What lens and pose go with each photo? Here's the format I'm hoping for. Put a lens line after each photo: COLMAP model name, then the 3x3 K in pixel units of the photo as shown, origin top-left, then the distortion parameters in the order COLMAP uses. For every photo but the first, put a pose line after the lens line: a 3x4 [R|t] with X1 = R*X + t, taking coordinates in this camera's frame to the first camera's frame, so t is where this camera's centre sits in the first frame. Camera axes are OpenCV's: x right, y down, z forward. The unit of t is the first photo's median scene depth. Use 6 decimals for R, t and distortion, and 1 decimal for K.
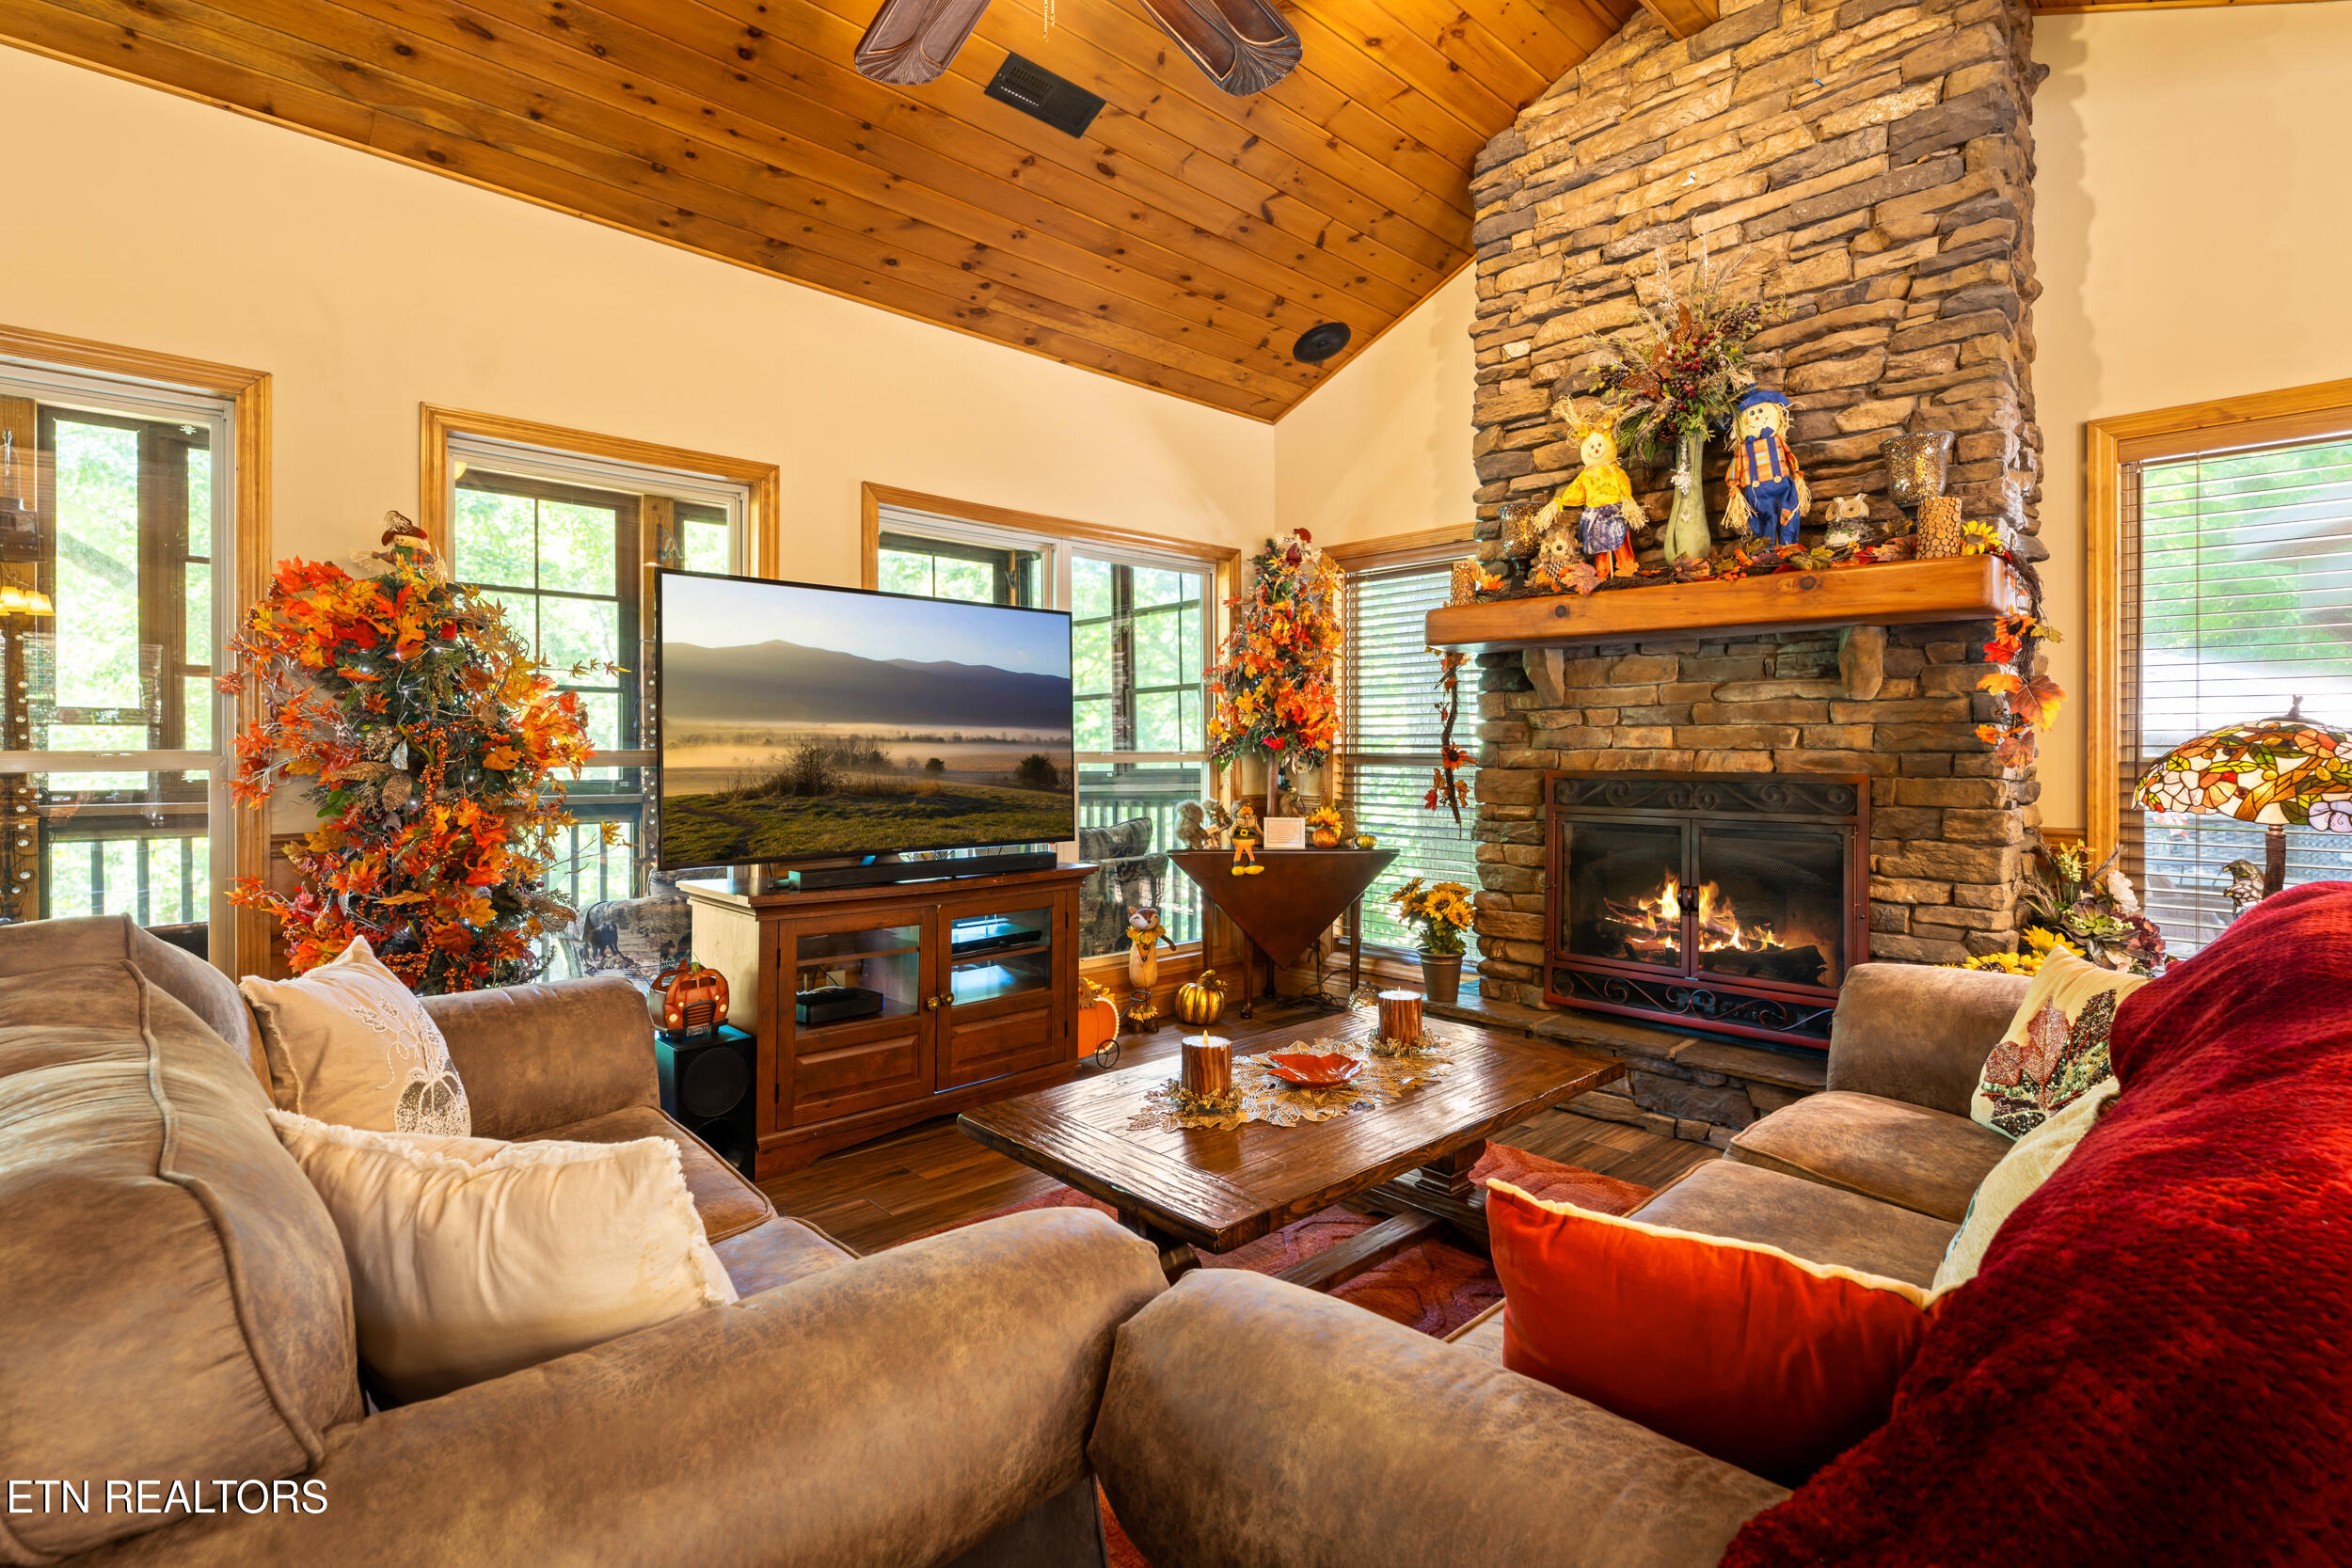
lens RADIAL K [[1126.4, 0, 1207.3], [0, 1126.4, 746.1], [0, 0, 1]] dist [-0.012635, 0.001738]
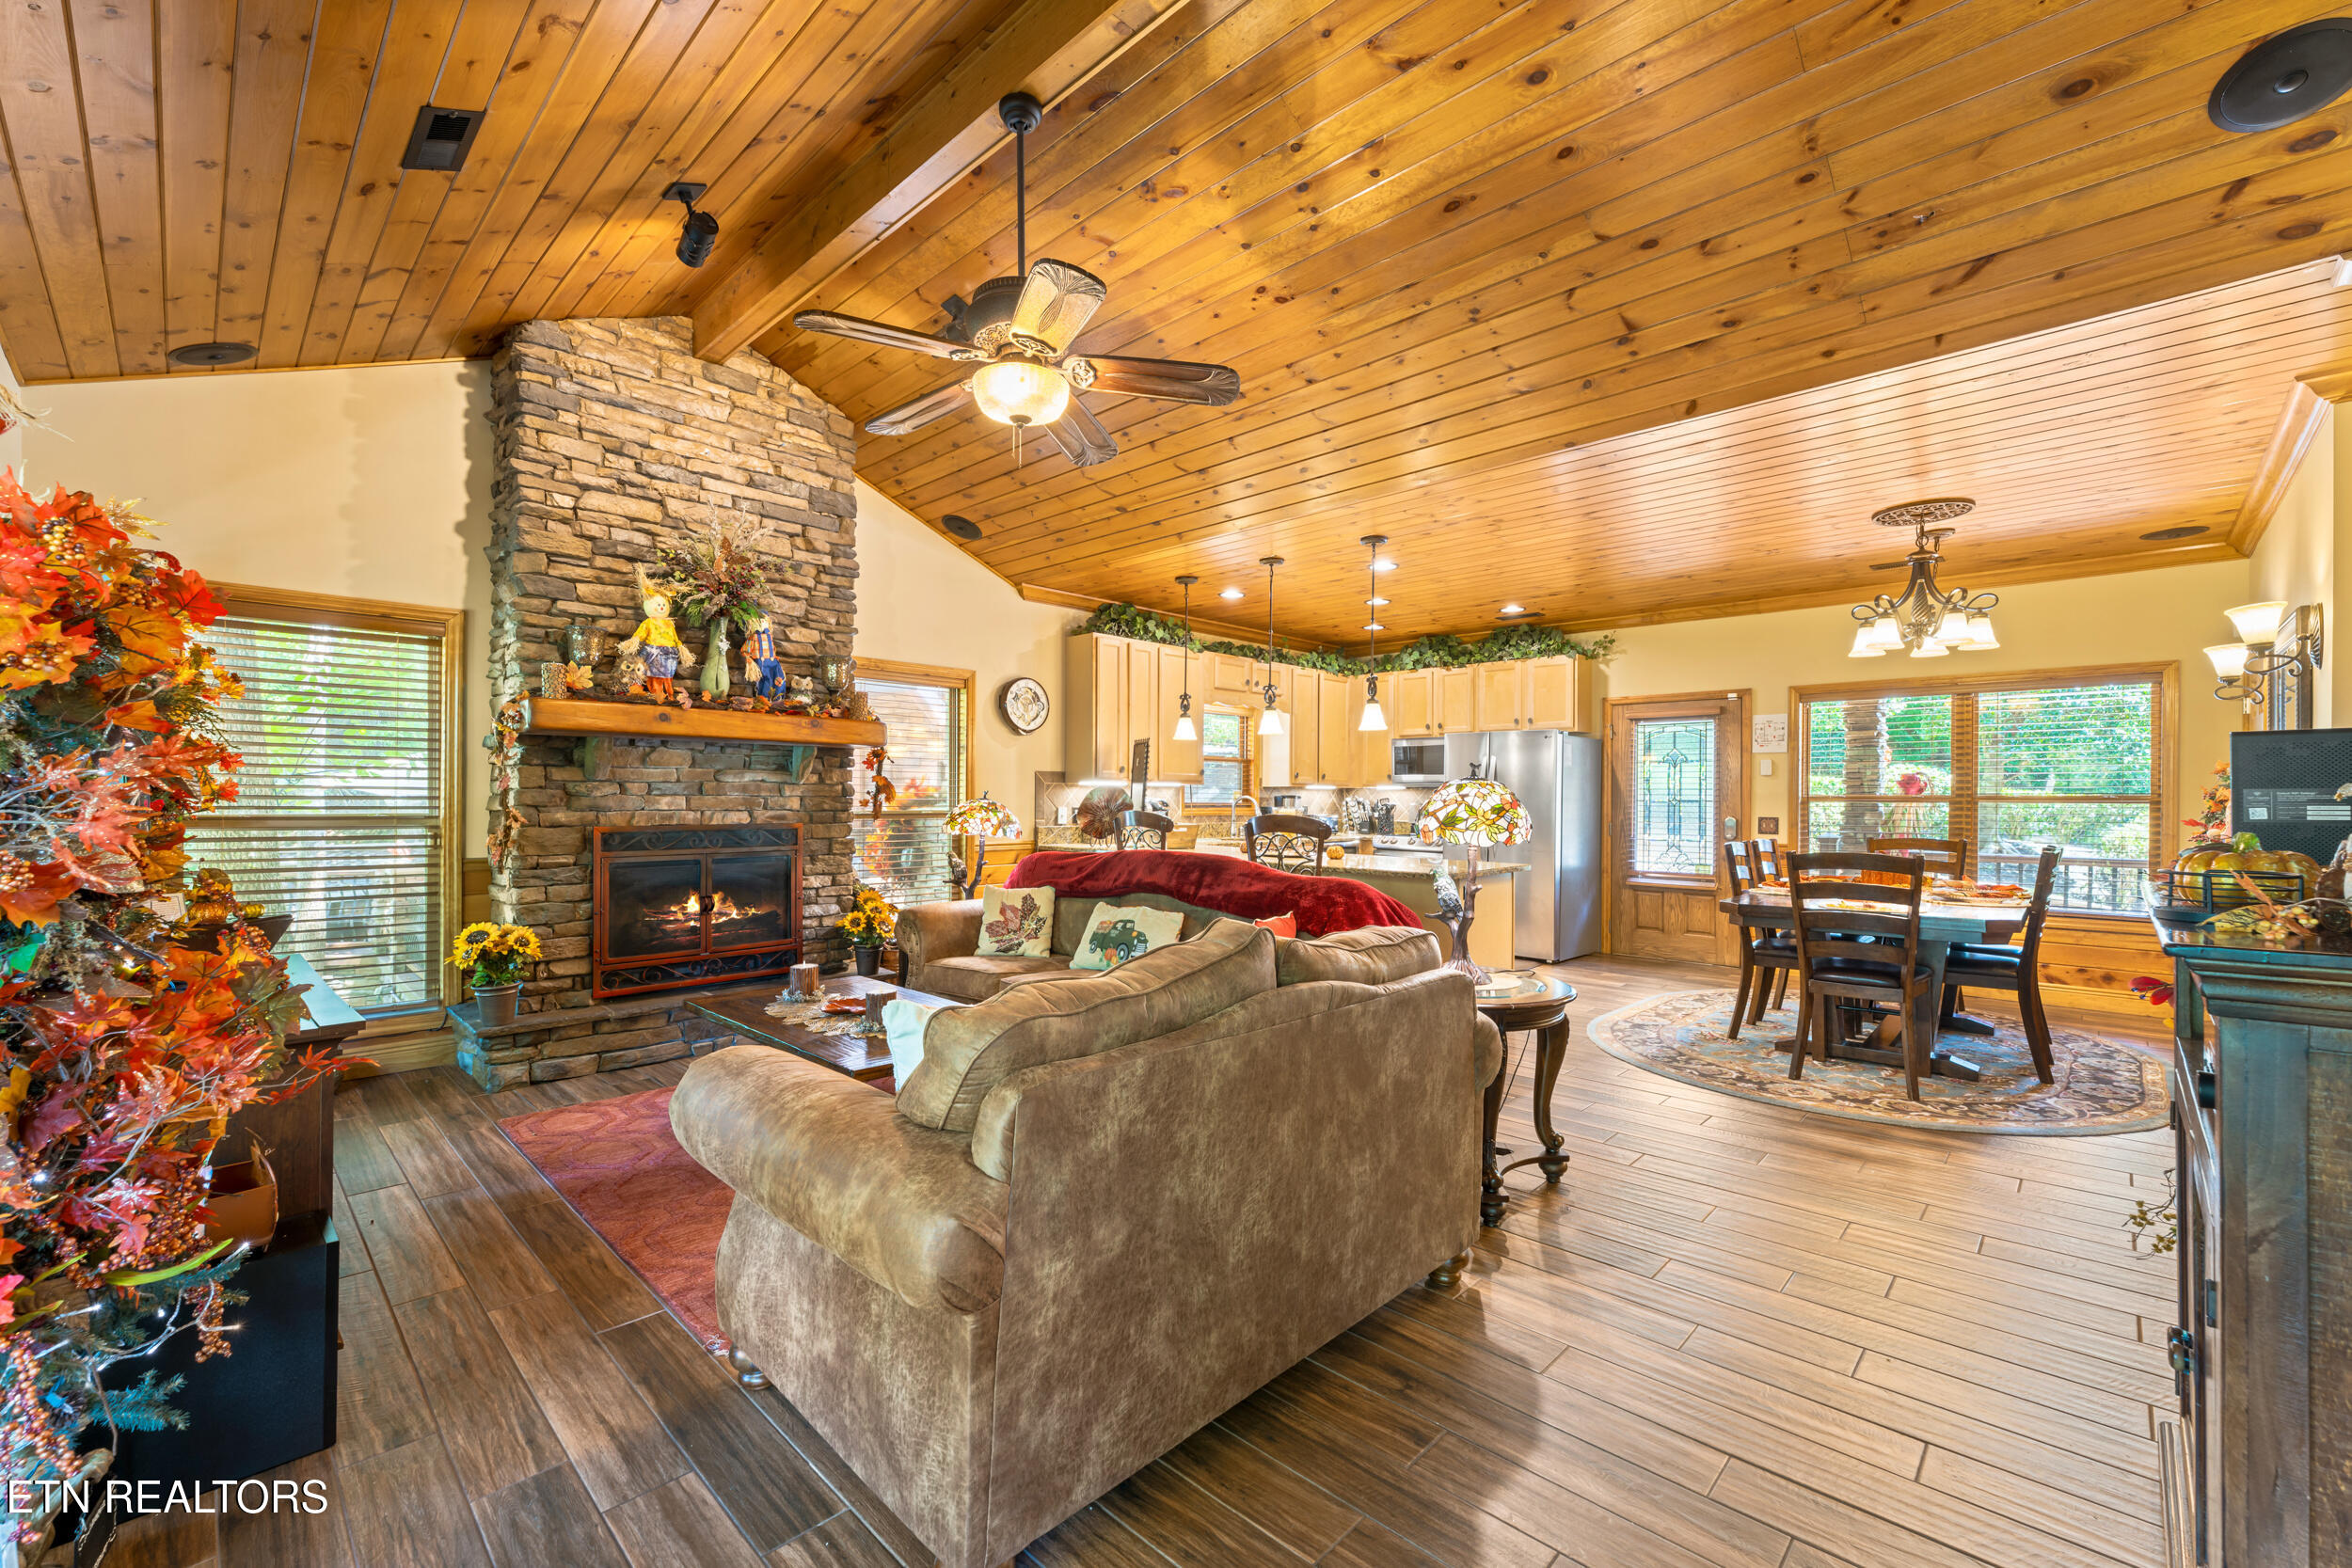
lens RADIAL K [[921.8, 0, 1094.0], [0, 921.8, 794.8], [0, 0, 1]] dist [-0.006562, 0.000578]
pose [[0.032032, 0.000808, 0.999487, -0.818372], [-0.006798, 0.999977, -0.000590, -0.021669], [-0.999464, -0.006775, 0.032037, 0.384950]]
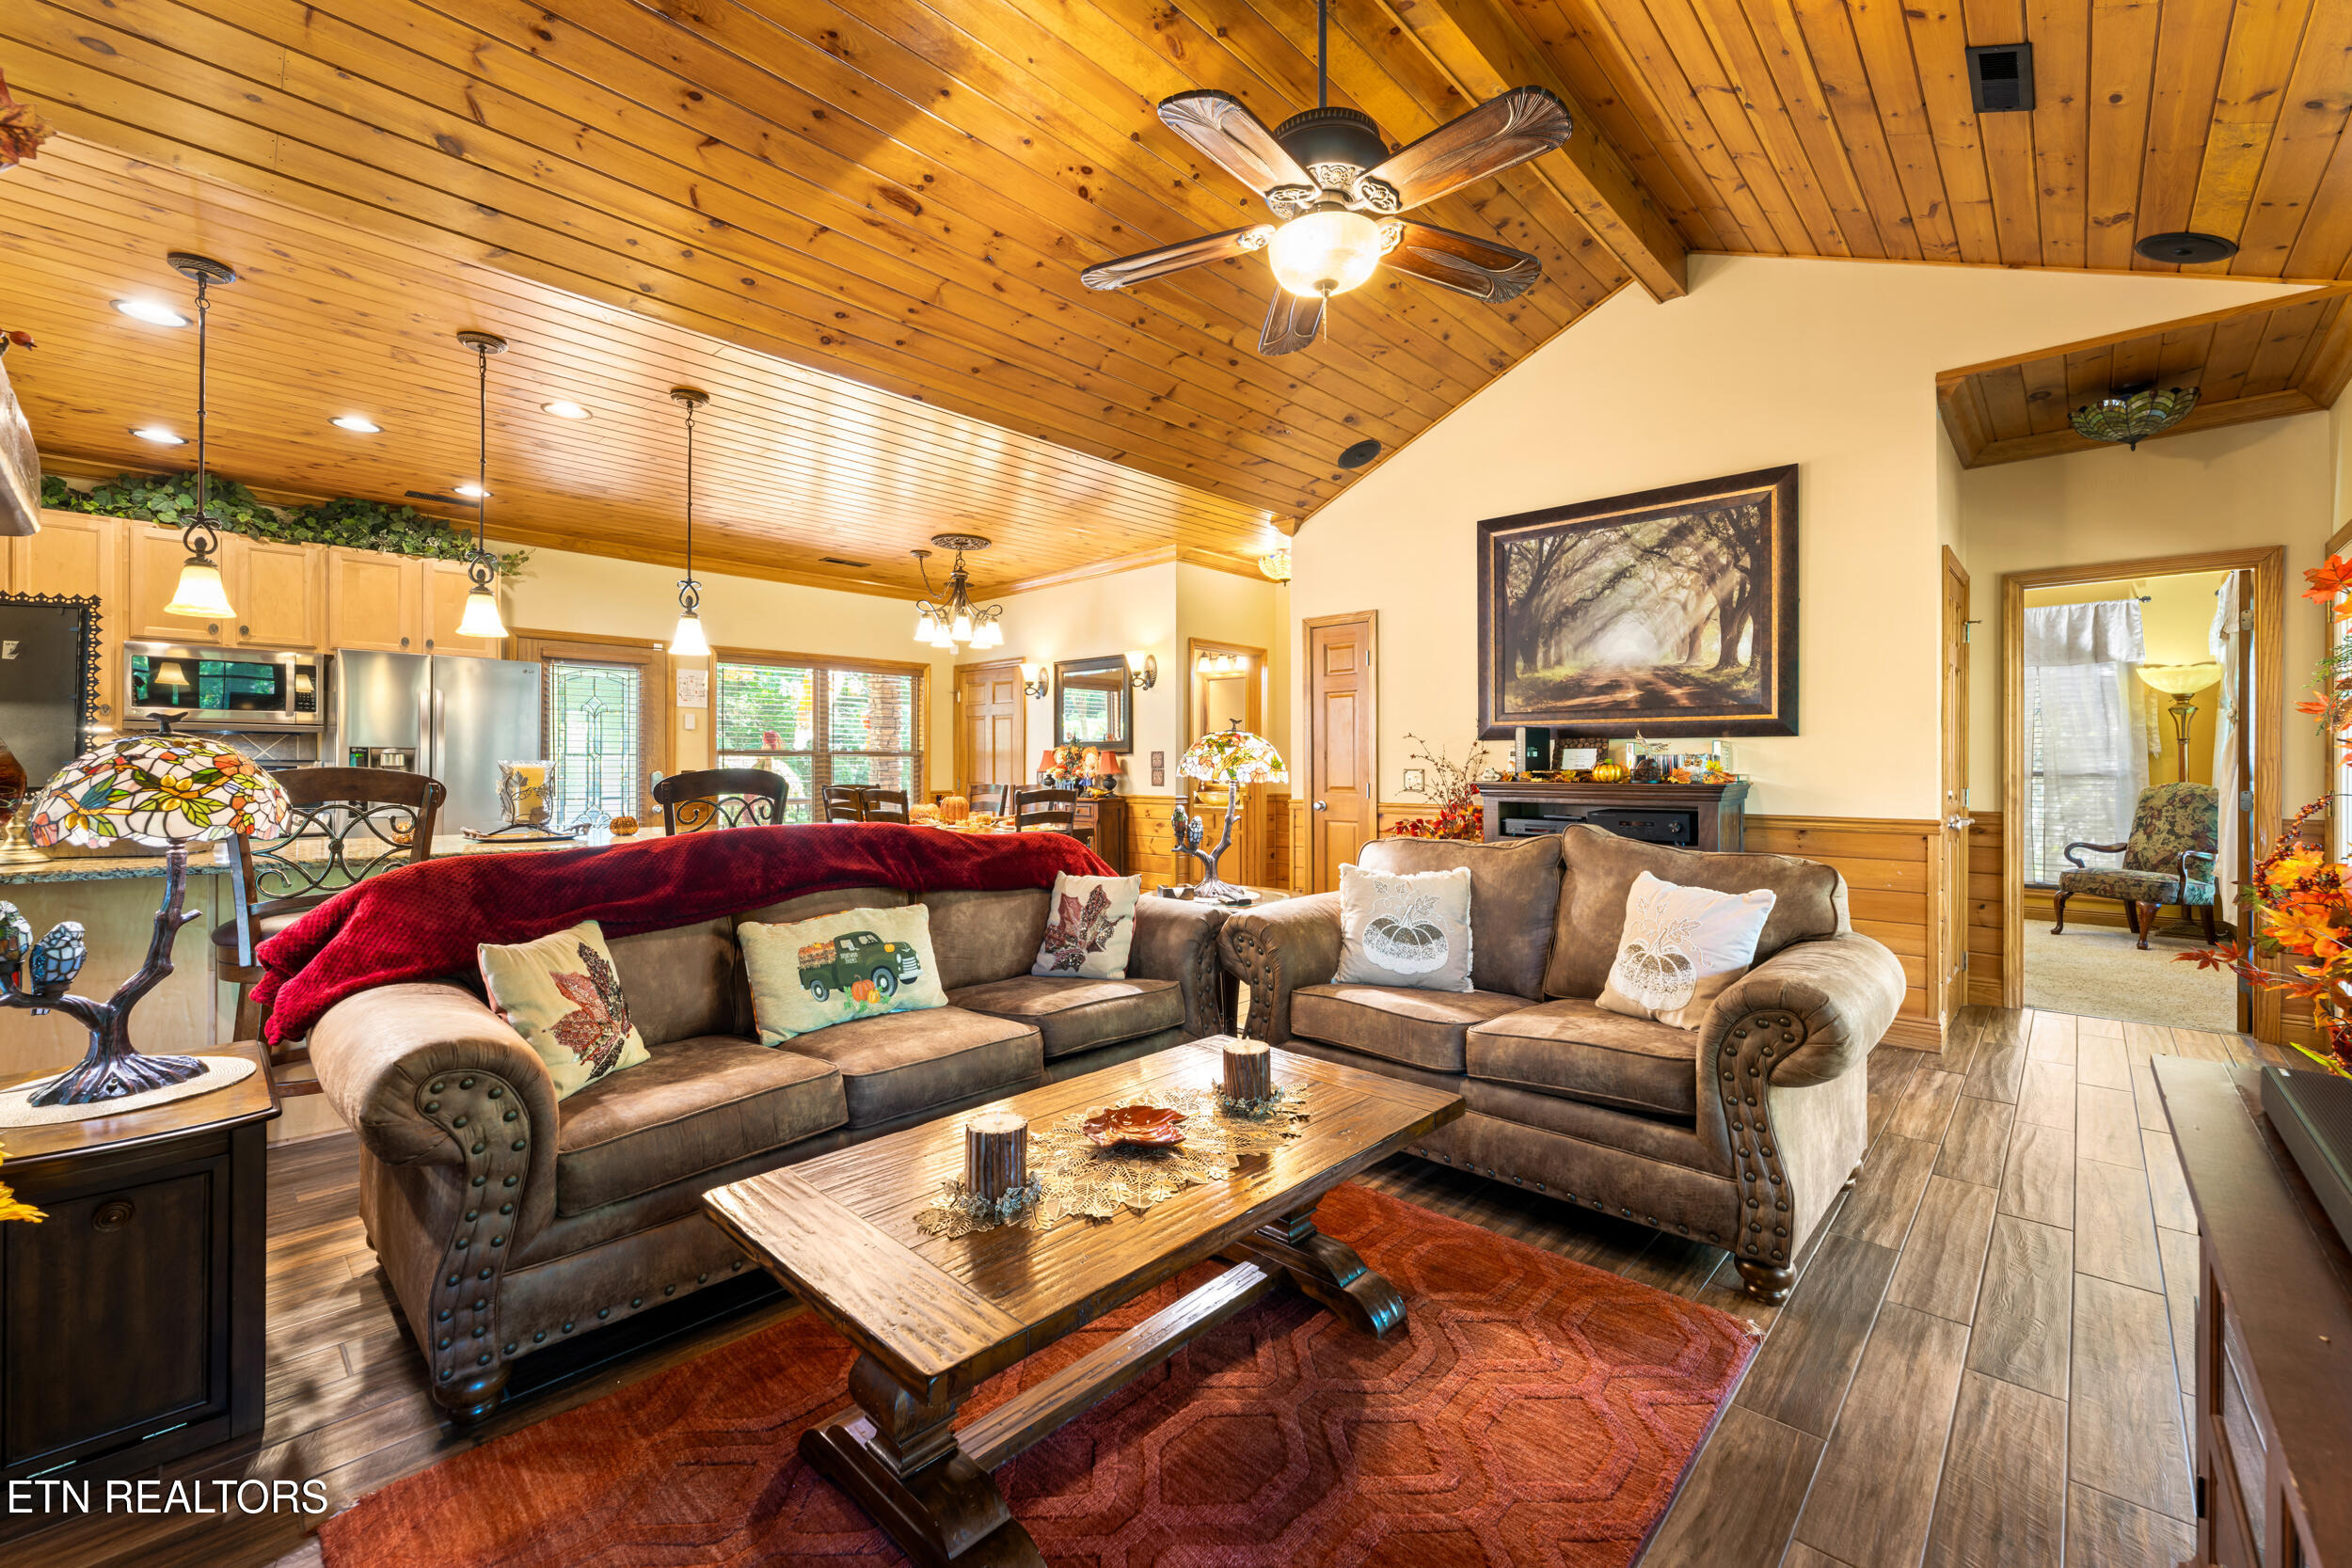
lens RADIAL K [[1096.8, 0, 1171.3], [0, 1096.8, 763.3], [0, 0, 1]] dist [0.004649, 0.000367]
pose [[-0.995073, 0.004661, -0.099038, 0.211461], [0.004104, 0.999975, 0.005835, -0.013487], [0.099063, 0.005400, -0.995067, 1.290465]]
